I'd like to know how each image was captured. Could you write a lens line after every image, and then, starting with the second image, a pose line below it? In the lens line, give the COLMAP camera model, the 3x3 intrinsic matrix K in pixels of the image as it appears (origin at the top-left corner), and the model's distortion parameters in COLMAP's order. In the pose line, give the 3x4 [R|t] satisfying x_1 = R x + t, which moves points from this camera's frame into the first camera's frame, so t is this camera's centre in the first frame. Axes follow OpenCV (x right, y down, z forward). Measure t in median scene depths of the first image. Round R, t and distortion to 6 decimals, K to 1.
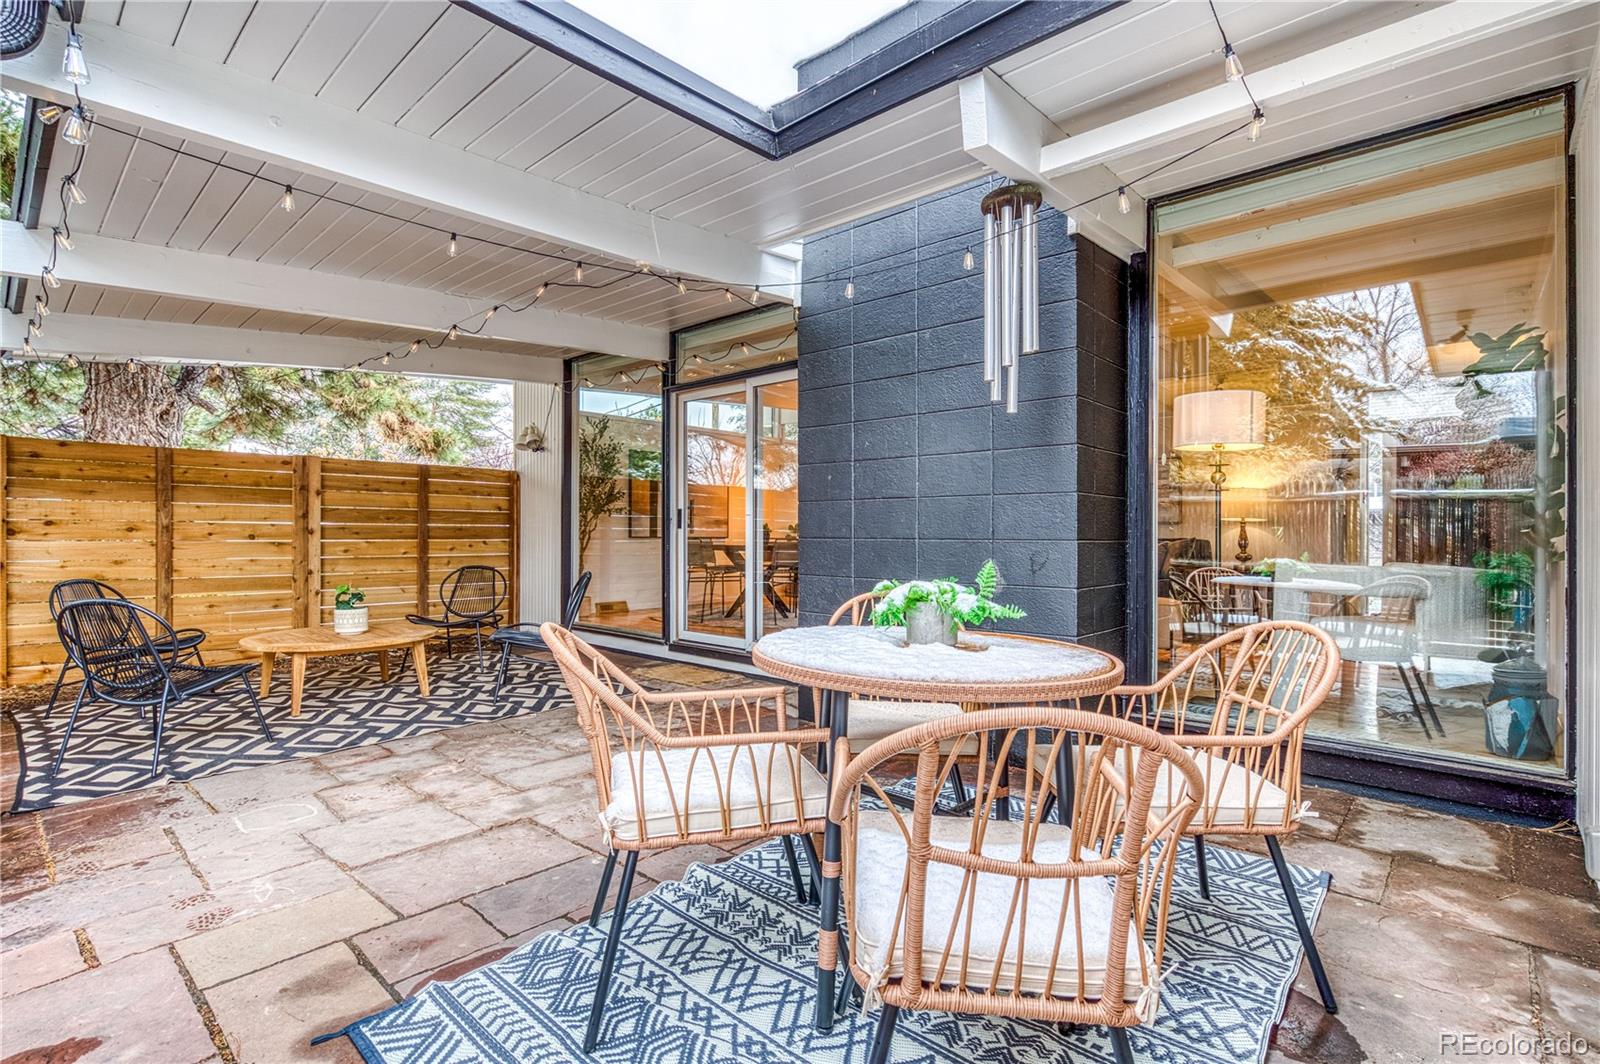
lens RADIAL K [[750.9, 0, 796.7], [0, 750.9, 533.1], [0, 0, 1]] dist [-0.006850, 0.003997]
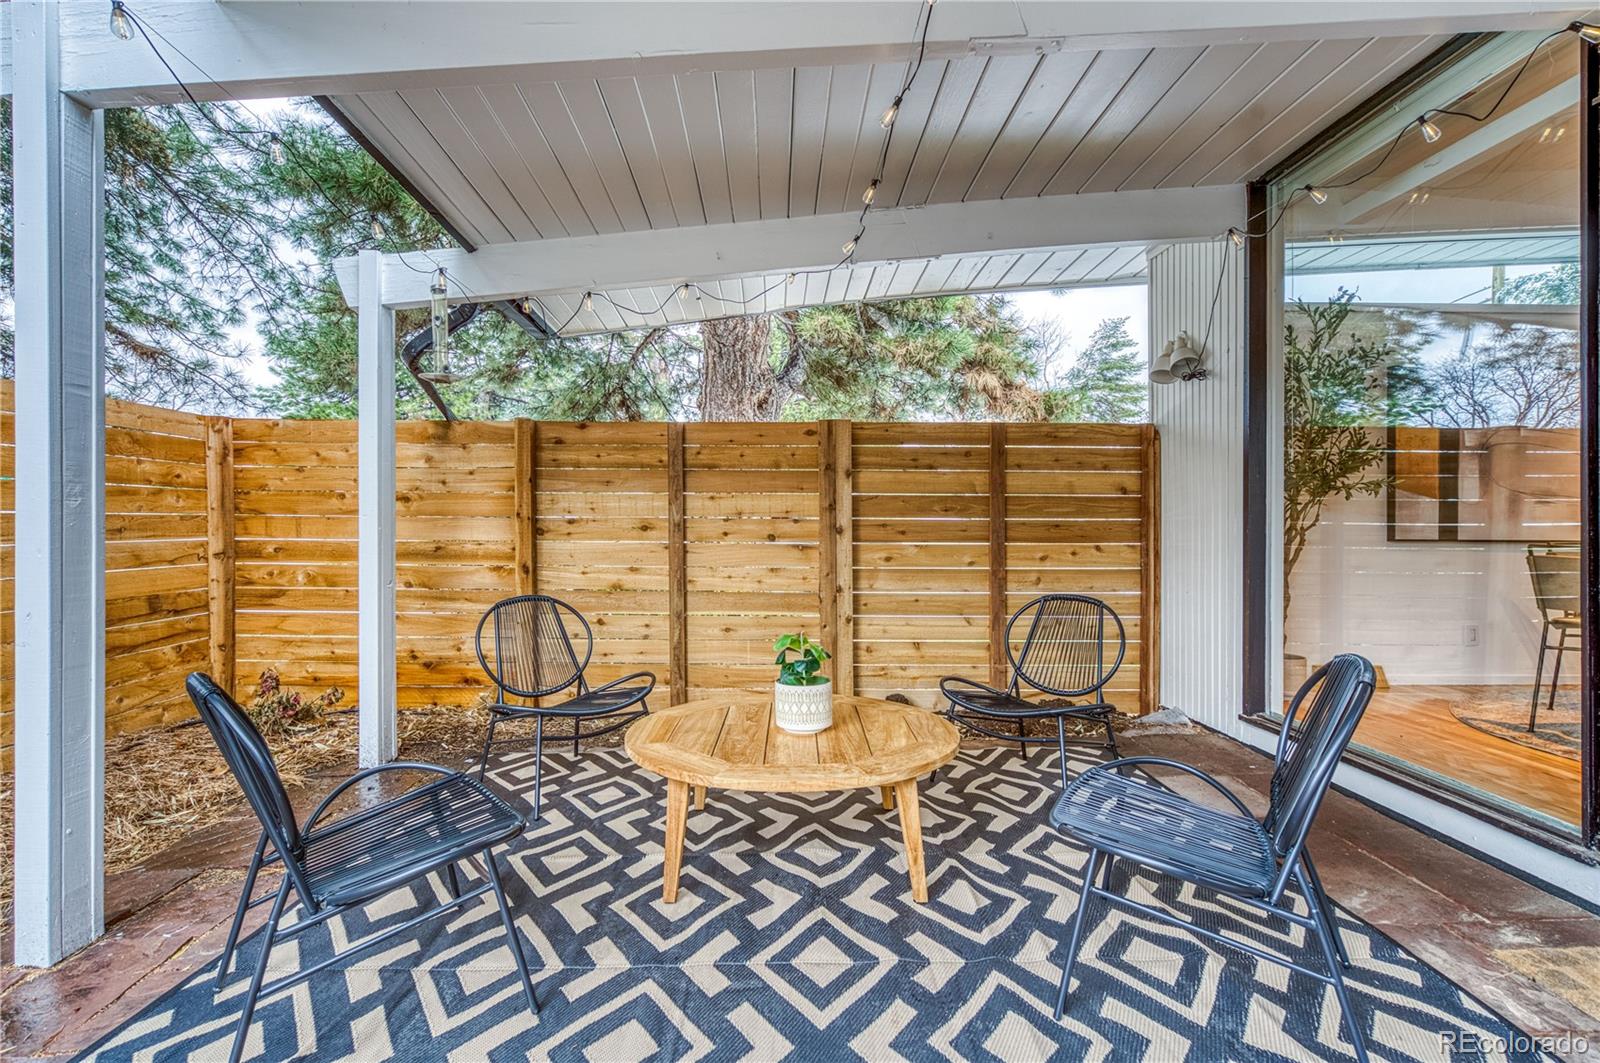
lens RADIAL K [[750.9, 0, 791.6], [0, 750.9, 528.9], [0, 0, 1]] dist [-0.006850, 0.003997]
pose [[0.675314, -0.000680, -0.737530, -0.150485], [-0.000153, 0.999999, -0.001063, -0.002344], [0.737531, 0.000831, 0.675313, 0.445088]]
